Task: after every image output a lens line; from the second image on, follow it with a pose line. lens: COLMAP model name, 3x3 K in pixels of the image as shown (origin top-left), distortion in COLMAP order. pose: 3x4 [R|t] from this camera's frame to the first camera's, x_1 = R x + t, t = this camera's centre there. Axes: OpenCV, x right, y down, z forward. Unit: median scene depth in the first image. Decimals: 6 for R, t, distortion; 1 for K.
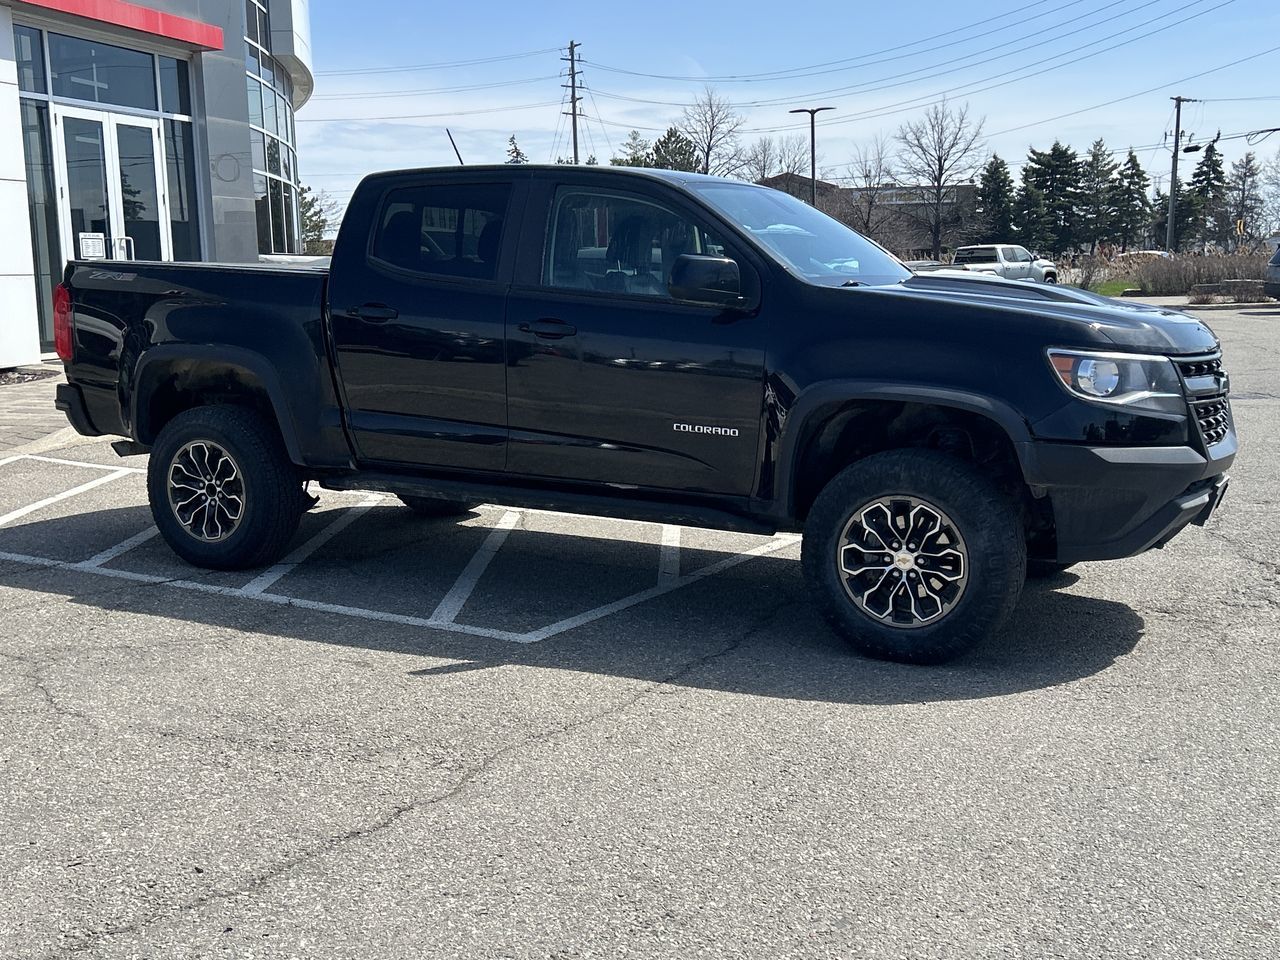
lens RADIAL K [[1445.6, 0, 630.4], [0, 1445.6, 478.7], [0, 0, 1]] dist [0.138766, -0.296963]
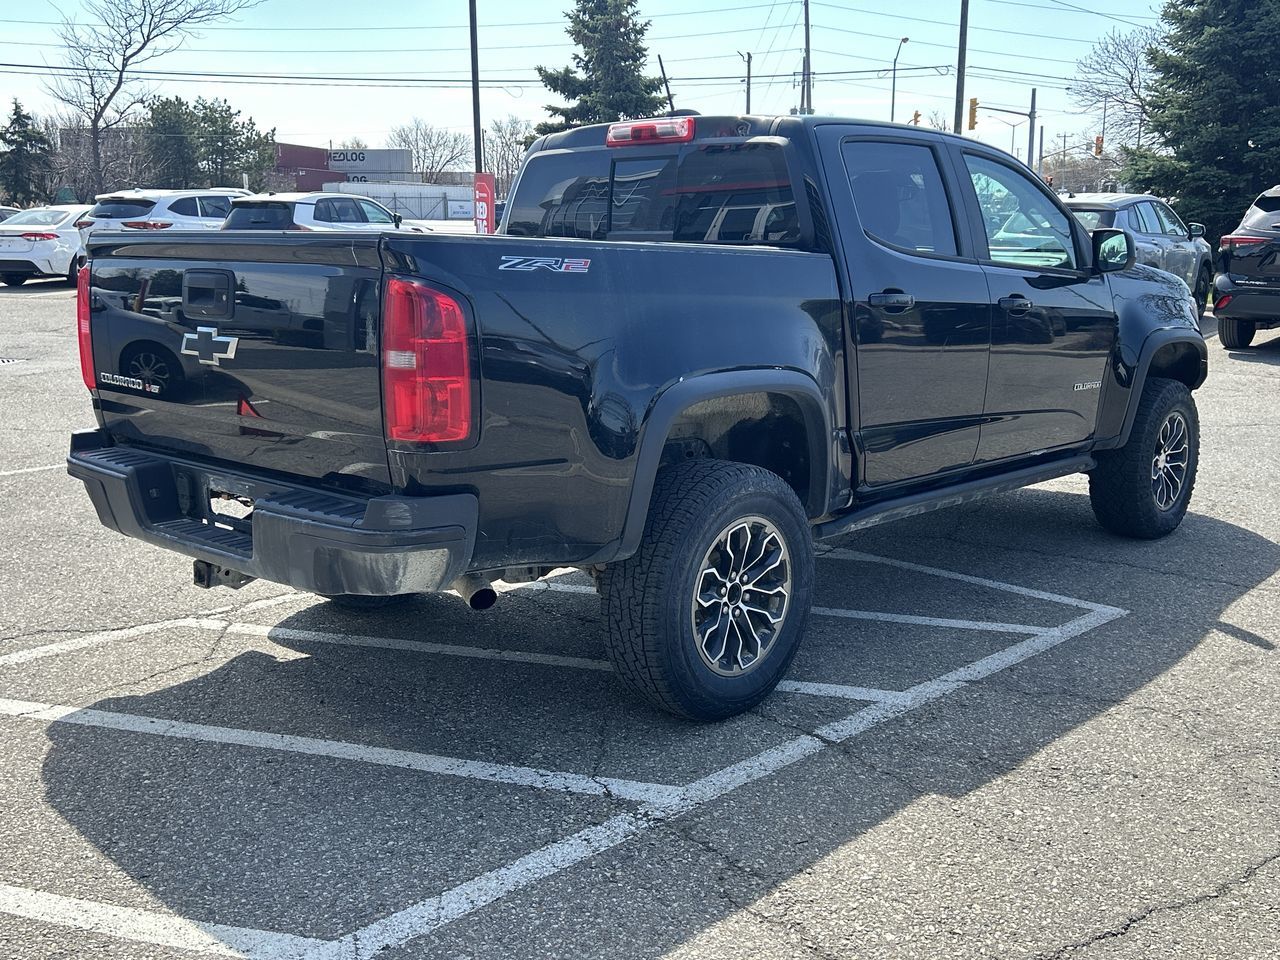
lens RADIAL K [[1299.6, 0, 641.3], [0, 1299.6, 470.9], [0, 0, 1]] dist [0.115024, -0.203715]
pose [[0.234596, -0.172560, 0.956654, -0.846430], [0.132104, 0.980648, 0.144493, -0.135092], [-0.963075, 0.092480, 0.252852, 0.901131]]
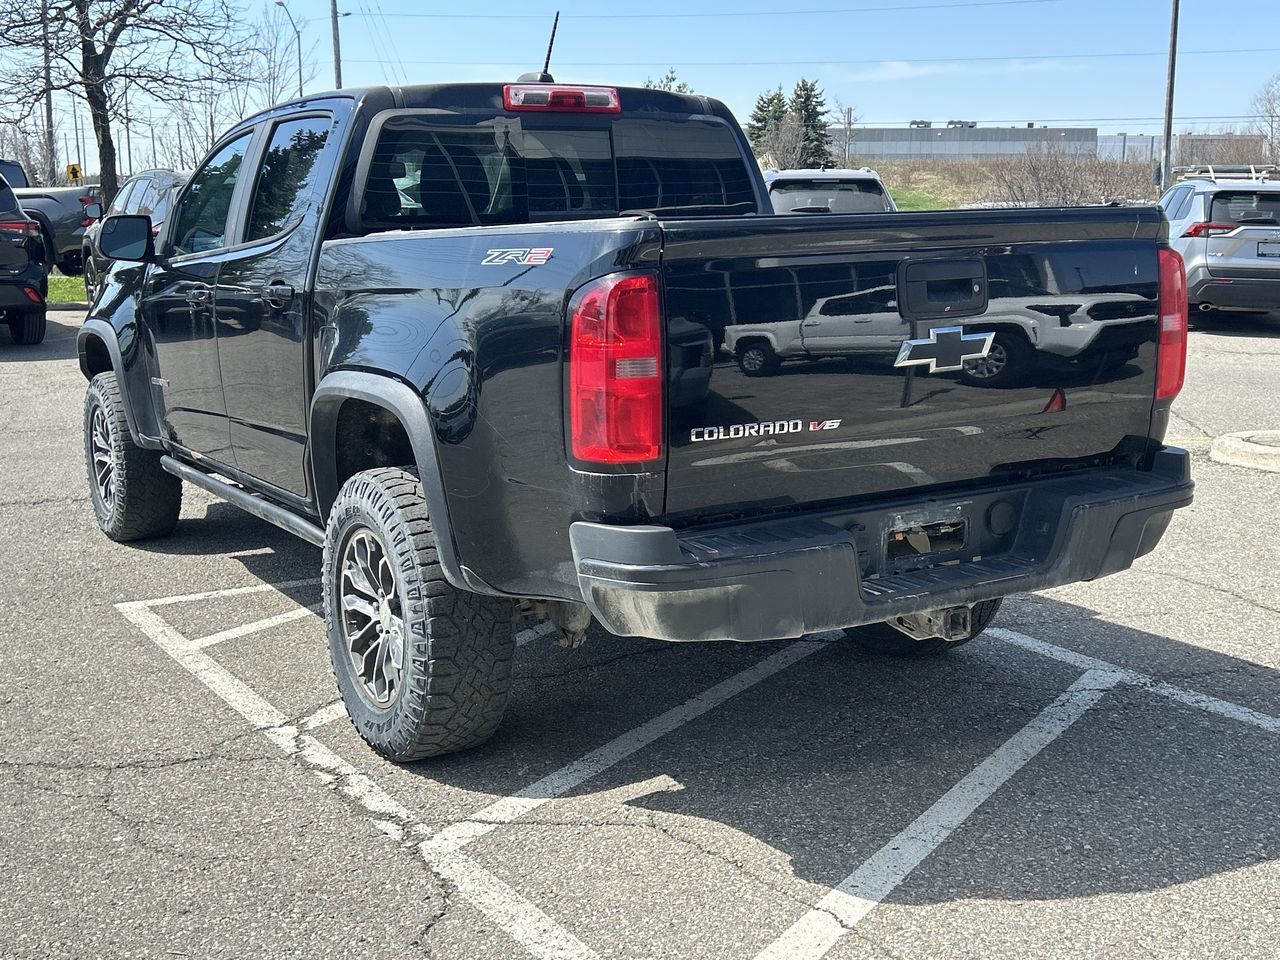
lens RADIAL K [[1471.6, 0, 638.1], [0, 1471.6, 479.6], [0, 0, 1]] dist [0.083737, -0.028093]
pose [[-0.862229, -0.078771, 0.500356, -0.533319], [0.085952, 0.950754, 0.297792, -0.245828], [-0.499173, 0.299771, -0.812997, 1.666408]]
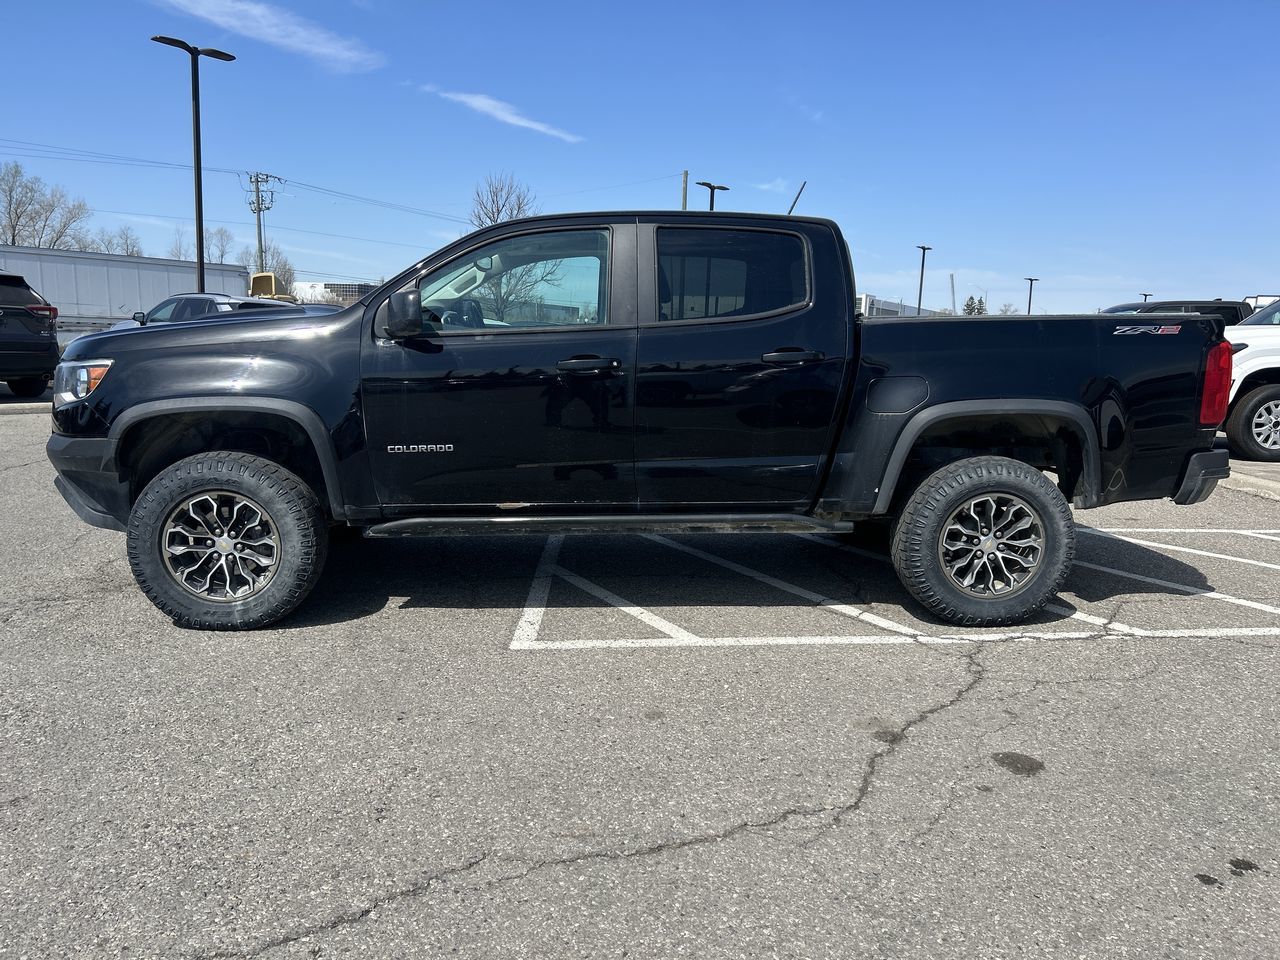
lens RADIAL K [[954.6, 0, 639.8], [0, 954.6, 493.1], [0, 0, 1]] dist [0.080661, -0.088361]
pose [[-0.843213, 0.072470, -0.532673, 0.381002], [-0.099494, 0.952715, 0.287115, -0.222745], [0.528292, 0.295096, -0.796131, 1.635531]]
